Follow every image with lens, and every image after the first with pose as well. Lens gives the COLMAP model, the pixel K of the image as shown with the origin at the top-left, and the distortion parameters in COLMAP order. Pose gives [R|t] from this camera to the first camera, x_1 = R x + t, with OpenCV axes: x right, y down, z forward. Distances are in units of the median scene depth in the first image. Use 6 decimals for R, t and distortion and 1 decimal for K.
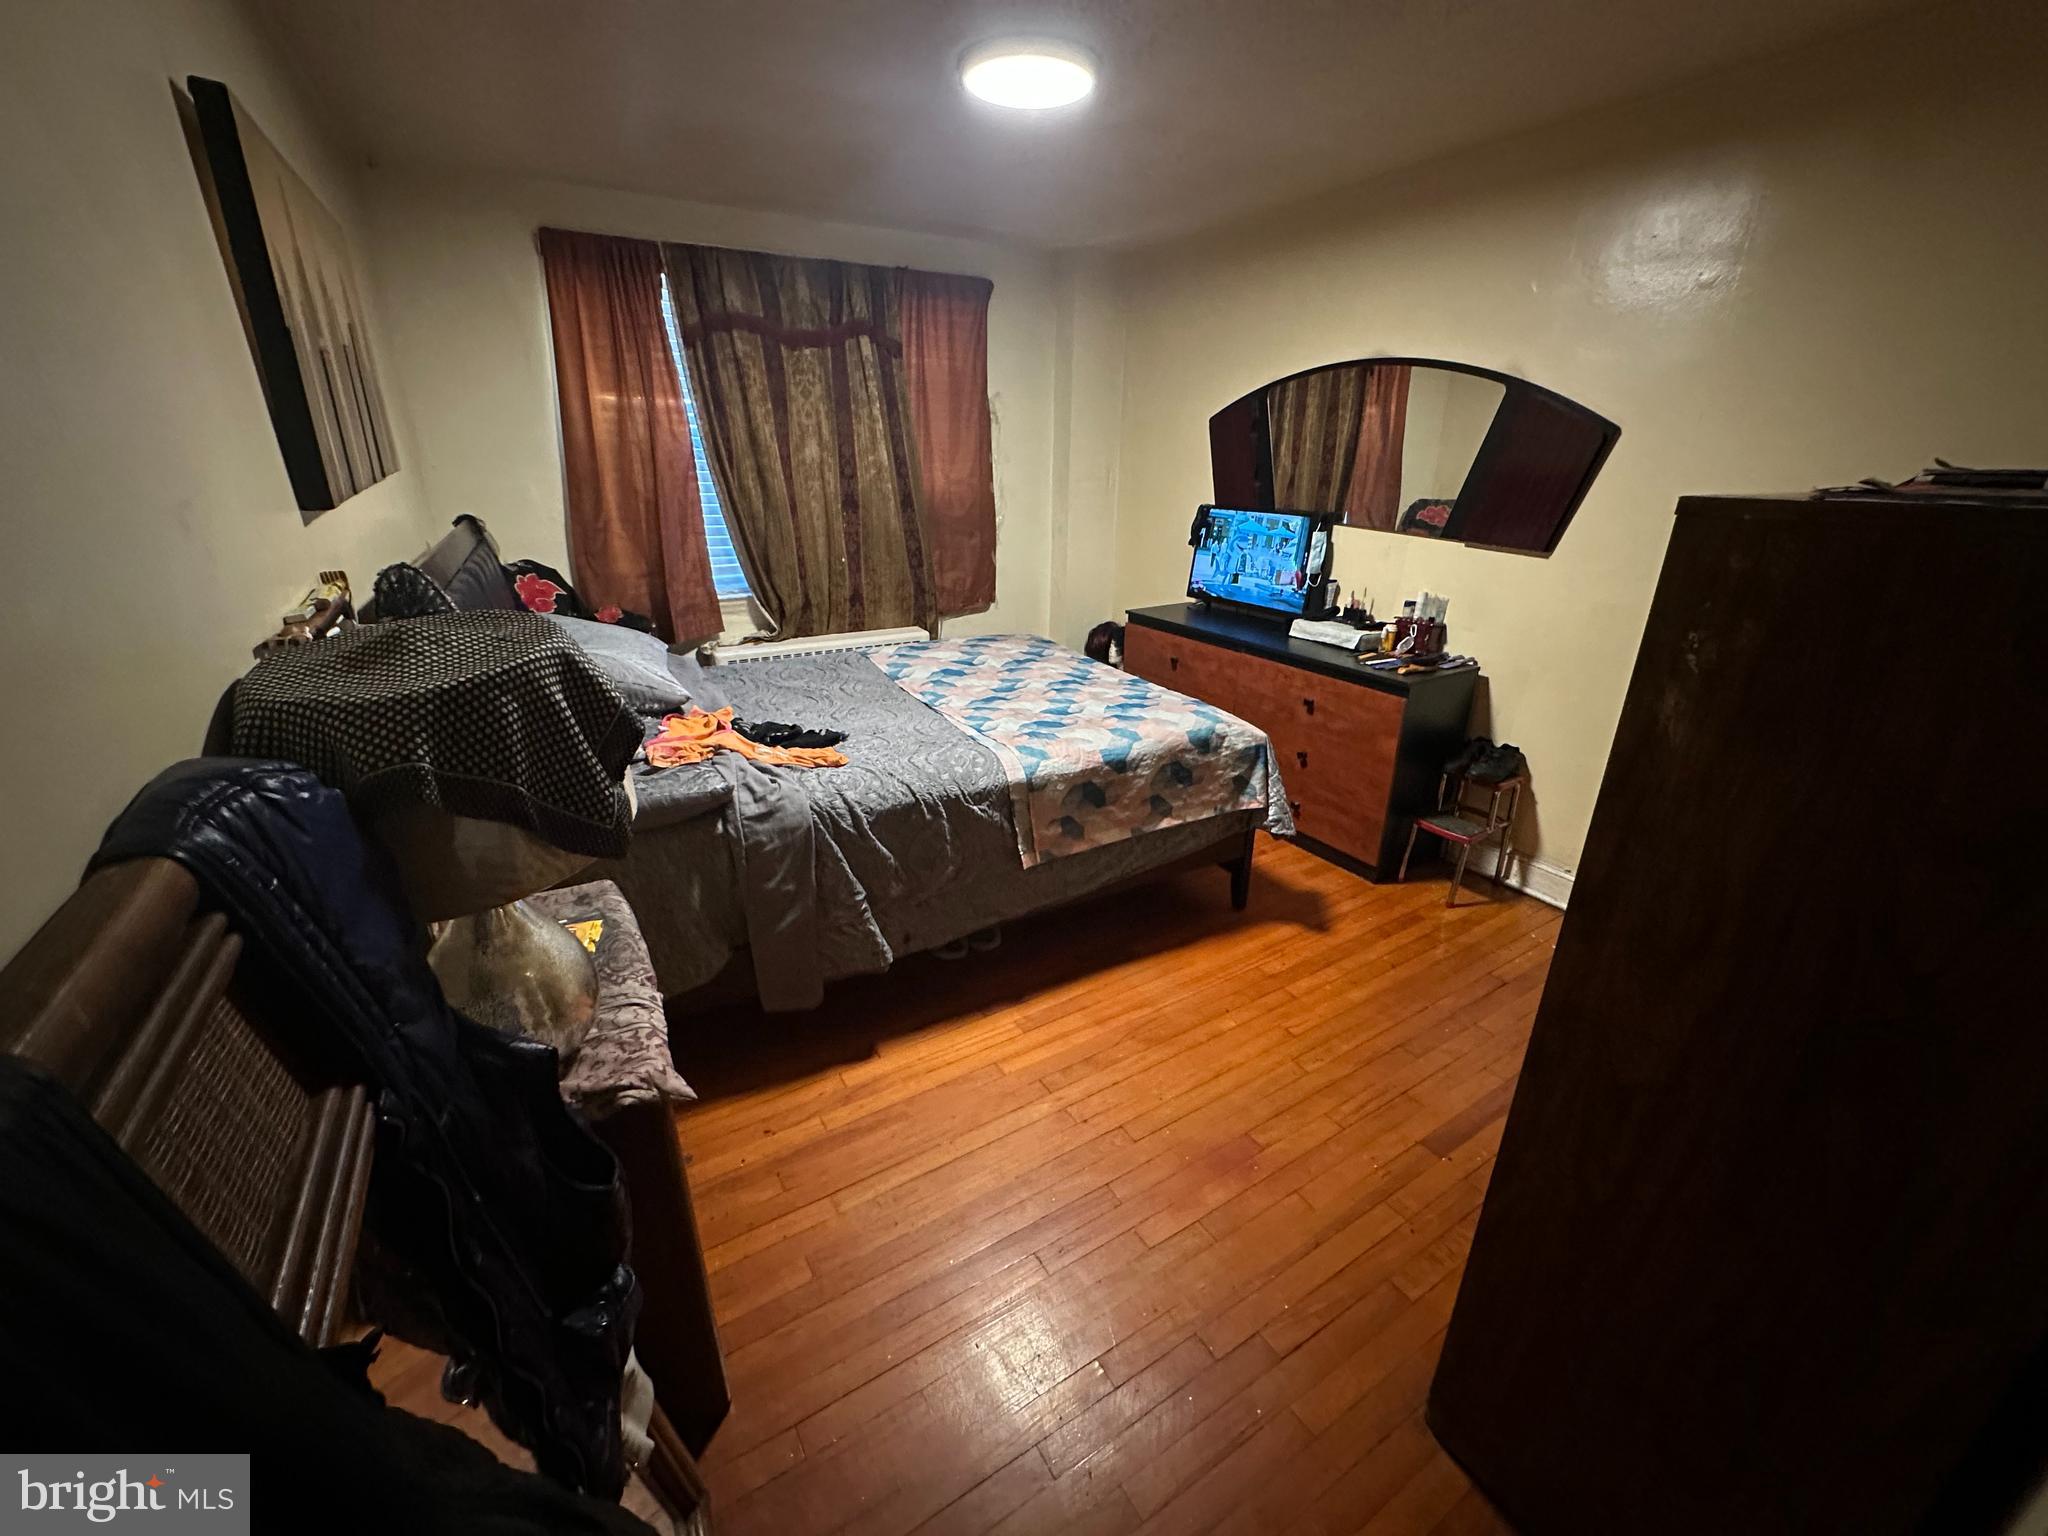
lens RADIAL K [[817.7, 0, 1026.5], [0, 817.7, 759.5], [0, 0, 1]] dist [-0.002731, -0.000413]
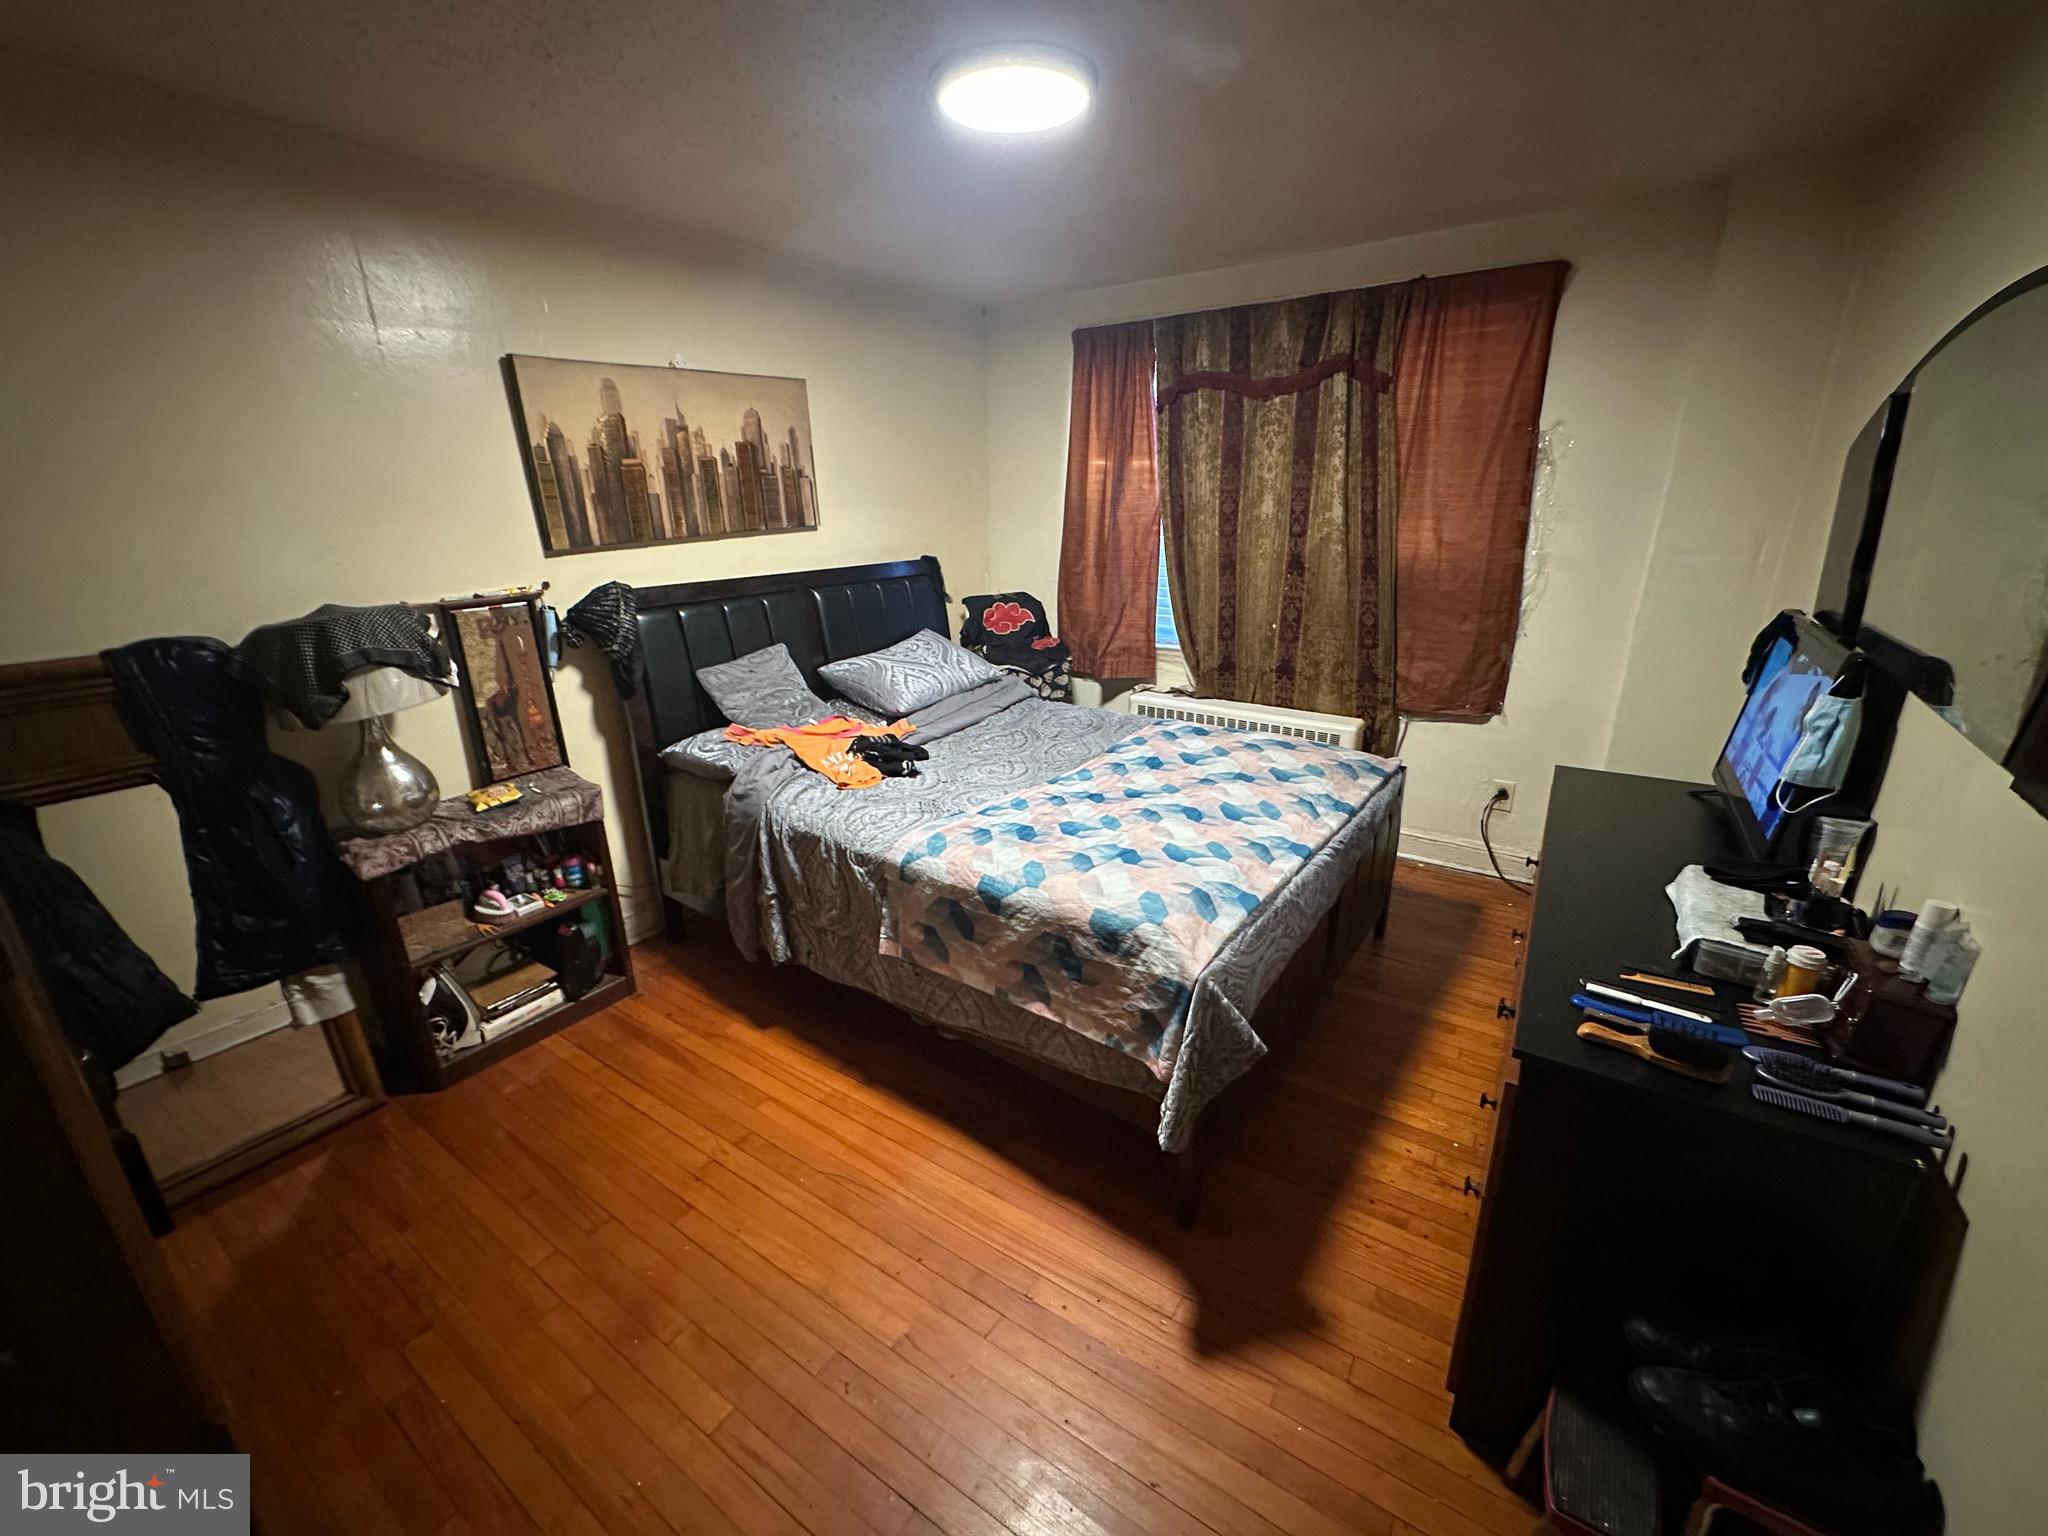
lens RADIAL K [[817.7, 0, 1030.8], [0, 817.7, 761.1], [0, 0, 1]] dist [-0.002731, -0.000413]
pose [[0.422804, 0.269017, -0.865371, 0.568418], [-0.307640, 0.940822, 0.142165, -0.179958], [0.852405, 0.206115, 0.480544, 0.447439]]
